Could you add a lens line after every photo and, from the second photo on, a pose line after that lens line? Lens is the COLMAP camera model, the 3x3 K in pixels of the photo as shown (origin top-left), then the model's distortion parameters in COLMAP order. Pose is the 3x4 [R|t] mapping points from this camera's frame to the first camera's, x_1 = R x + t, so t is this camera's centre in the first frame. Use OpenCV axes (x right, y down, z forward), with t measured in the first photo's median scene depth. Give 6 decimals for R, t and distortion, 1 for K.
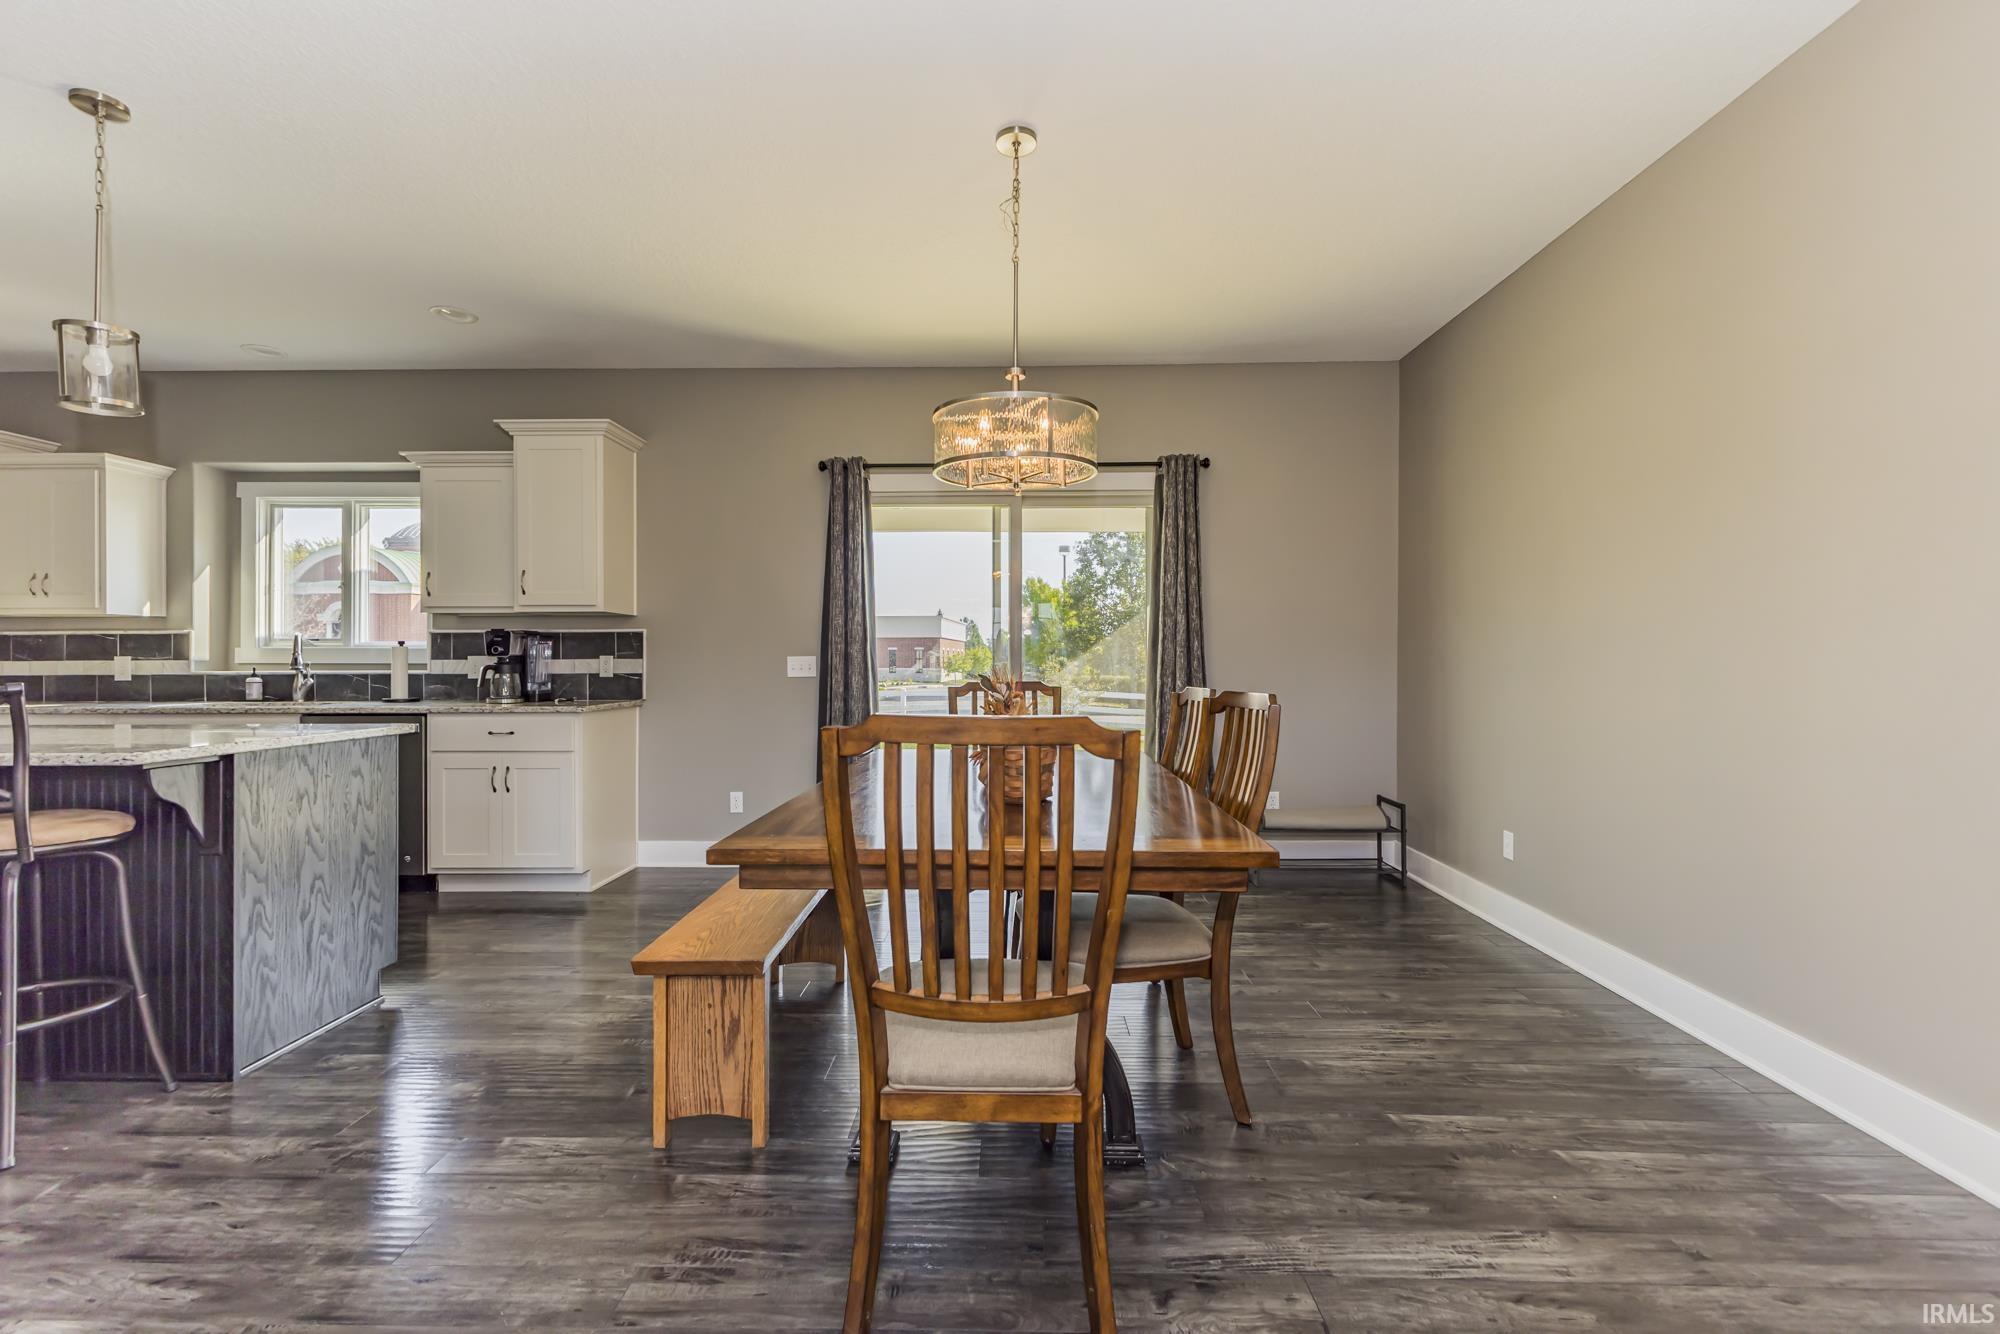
lens RADIAL K [[865.7, 0, 996.9], [0, 865.7, 661.0], [0, 0, 1]] dist [0.018994, -0.005399]
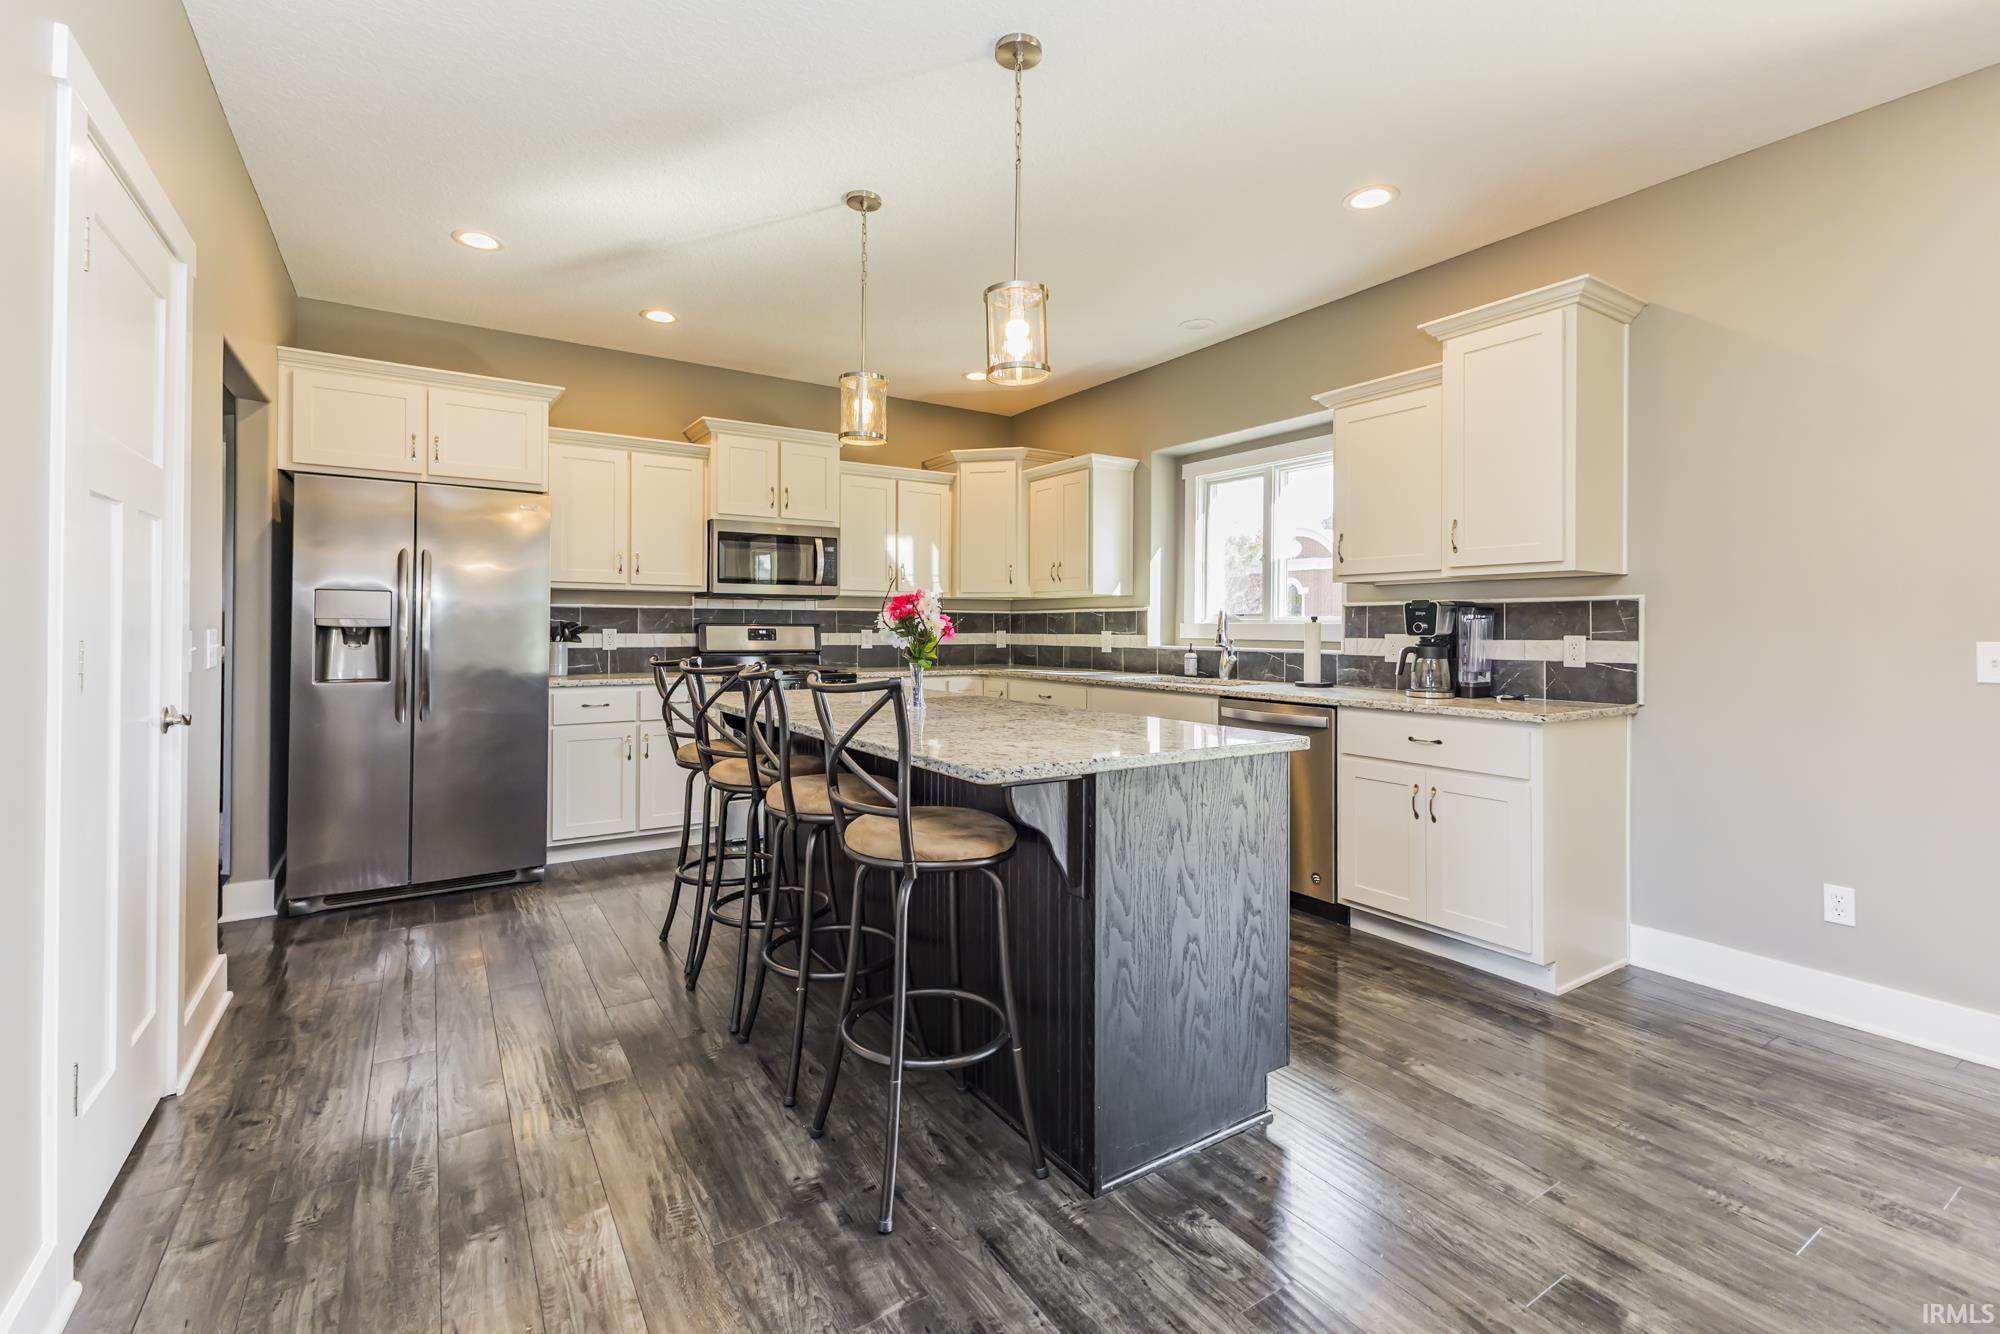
lens RADIAL K [[876.8, 0, 997.2], [0, 876.8, 623.6], [0, 0, 1]] dist [0.011536, 0.000044]
pose [[0.566740, 0.000586, -0.823897, -0.144678], [-0.005427, 0.999981, -0.003022, -0.011508], [0.823879, 0.006185, 0.566732, 0.250390]]
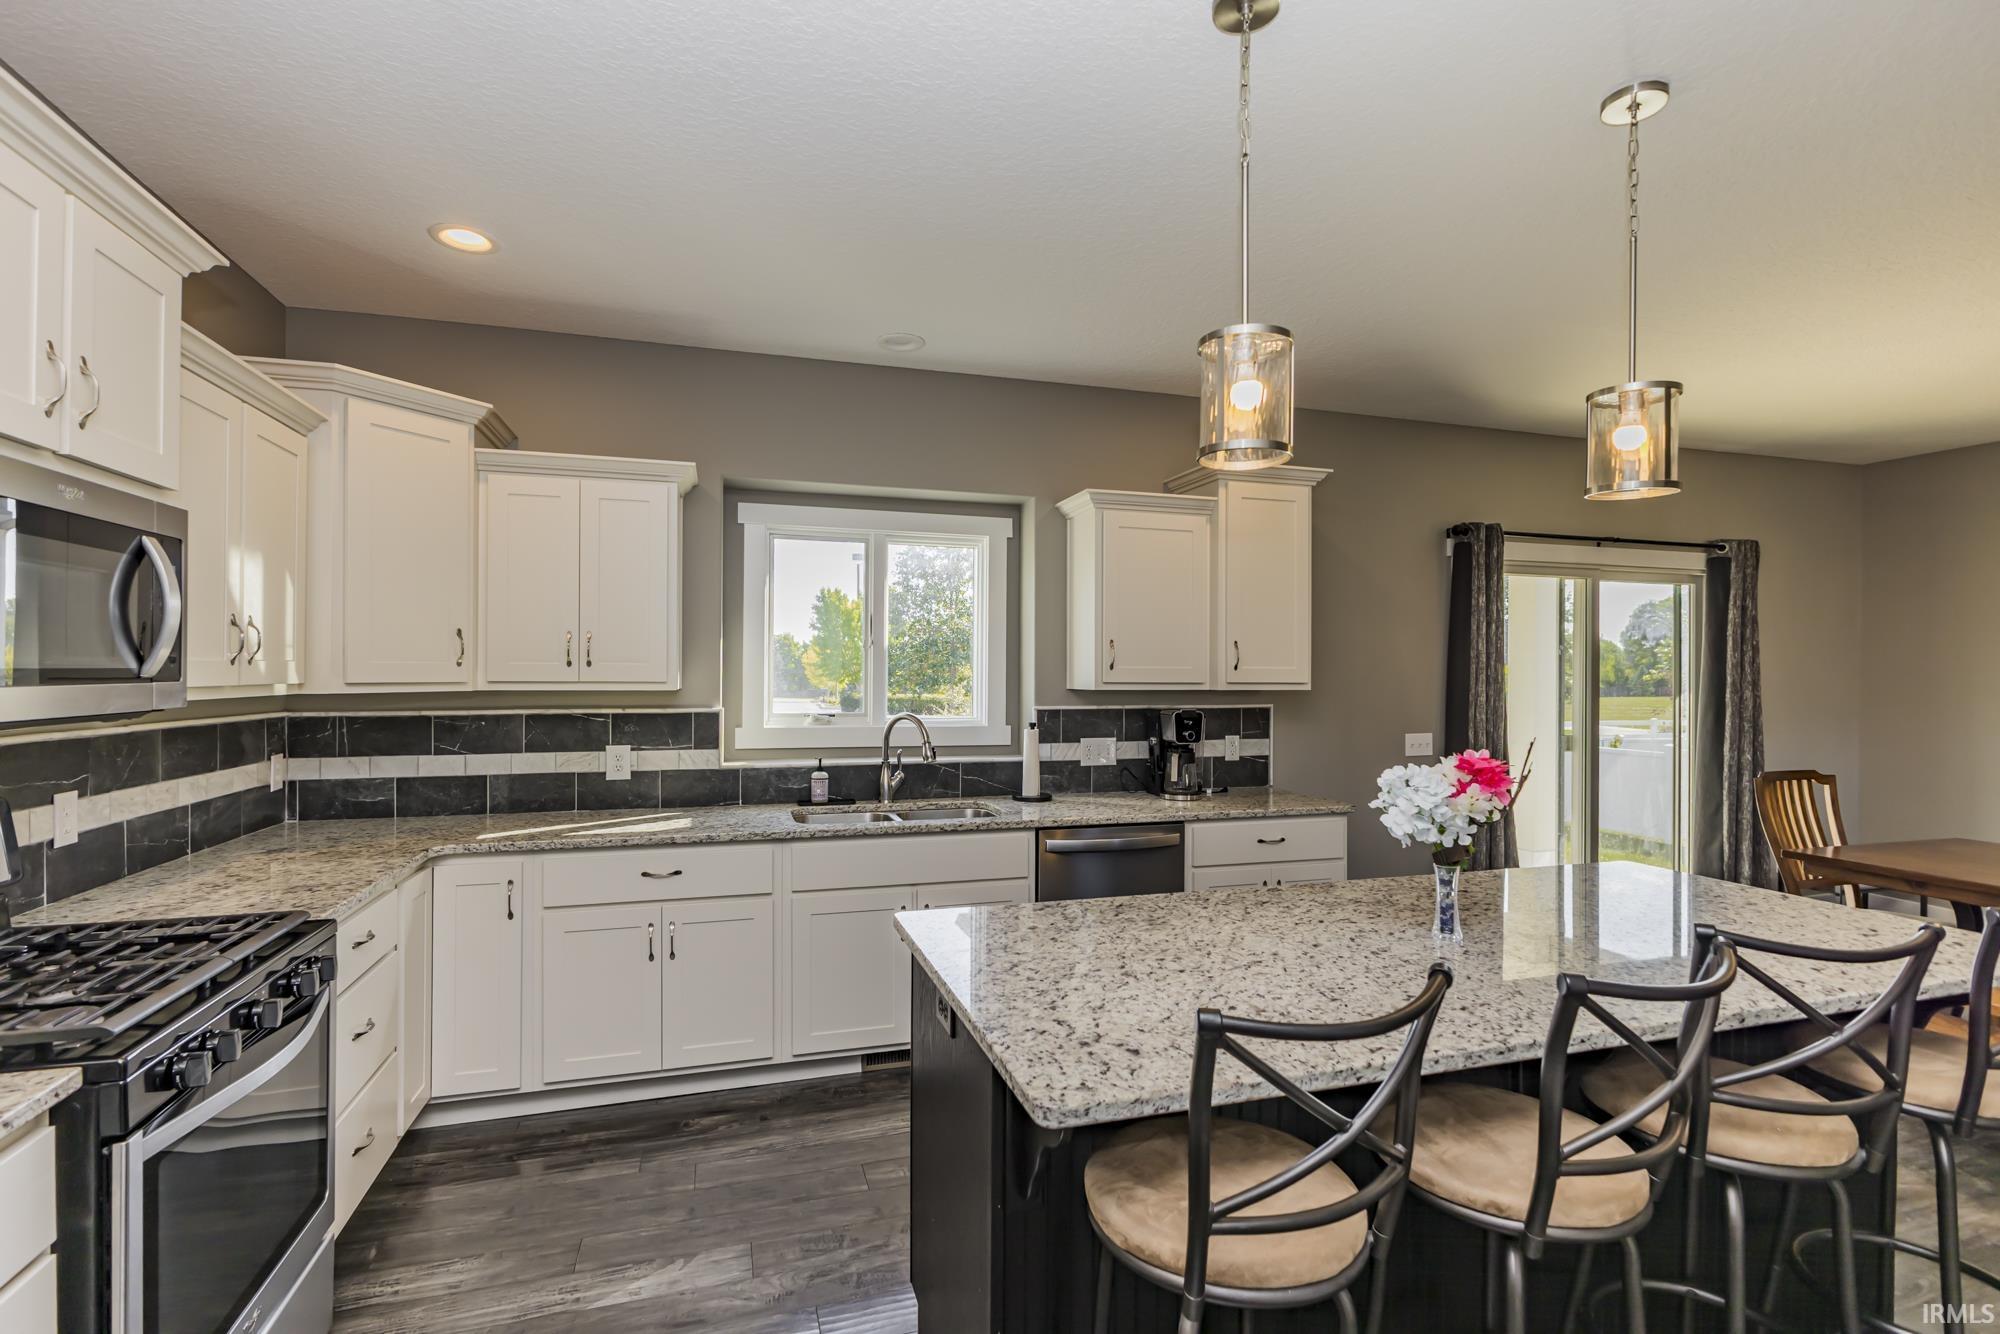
lens RADIAL K [[915.5, 0, 1000.0], [0, 915.5, 667.0], [0, 0, 1]] dist [0.001019, 0.000153]
pose [[0.948421, 0.009415, 0.316874, -0.994230], [-0.007666, 0.999948, -0.006766, -0.068681], [-0.316921, 0.003988, 0.948443, 0.227617]]
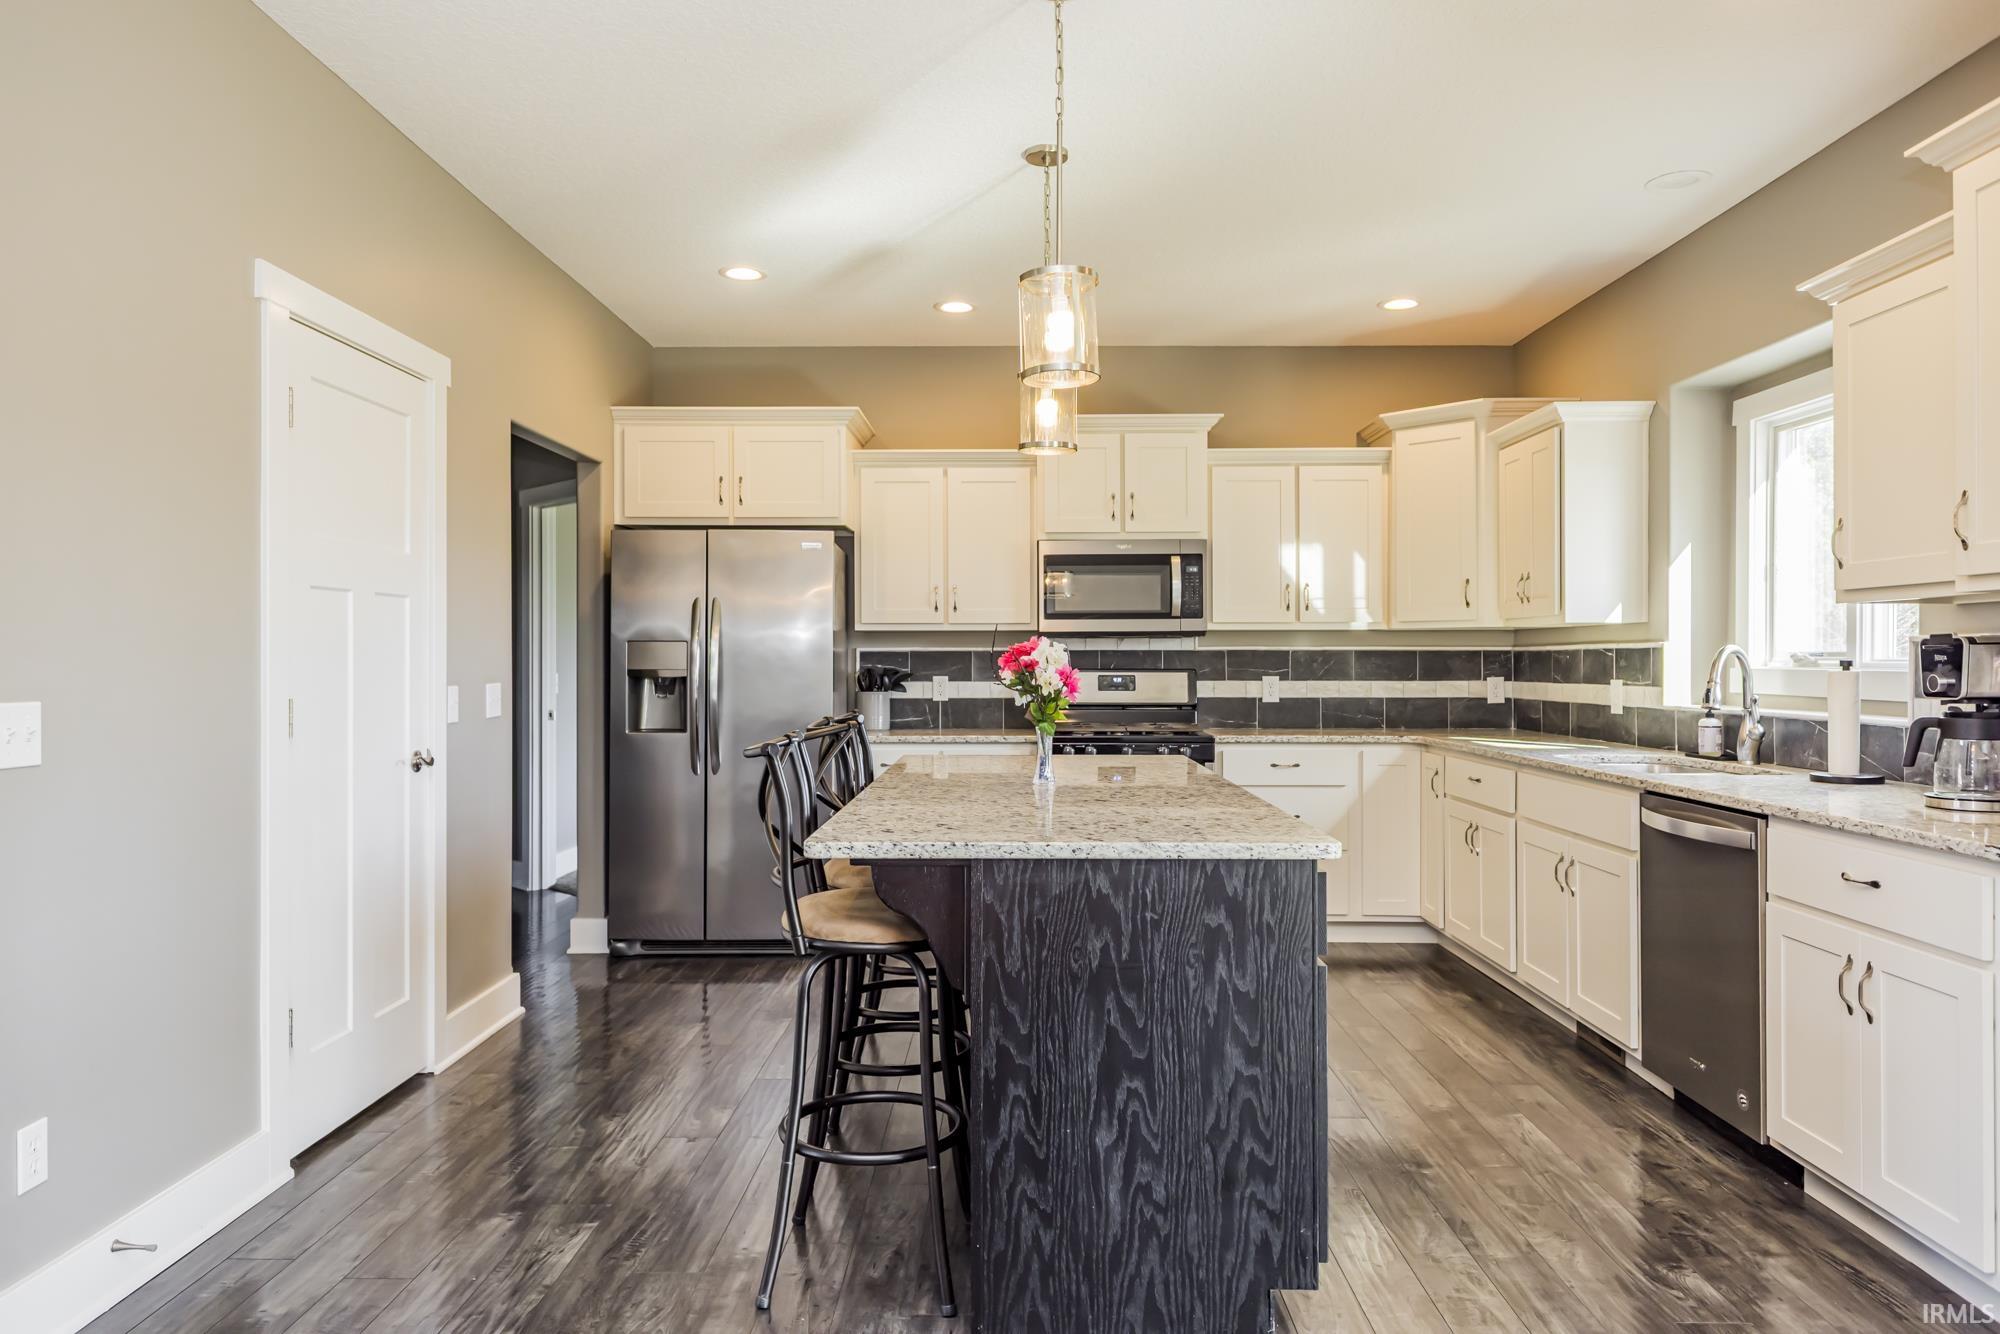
lens RADIAL K [[1319.4, 0, 996.0], [0, 1319.4, 655.7], [0, 0, 1]] dist [0.011045, 0.000733]
pose [[0.008106, -0.000577, -0.999967, 0.073559], [0.001510, 0.999999, -0.000565, -0.026245], [0.999966, -0.001505, 0.008107, 0.517893]]
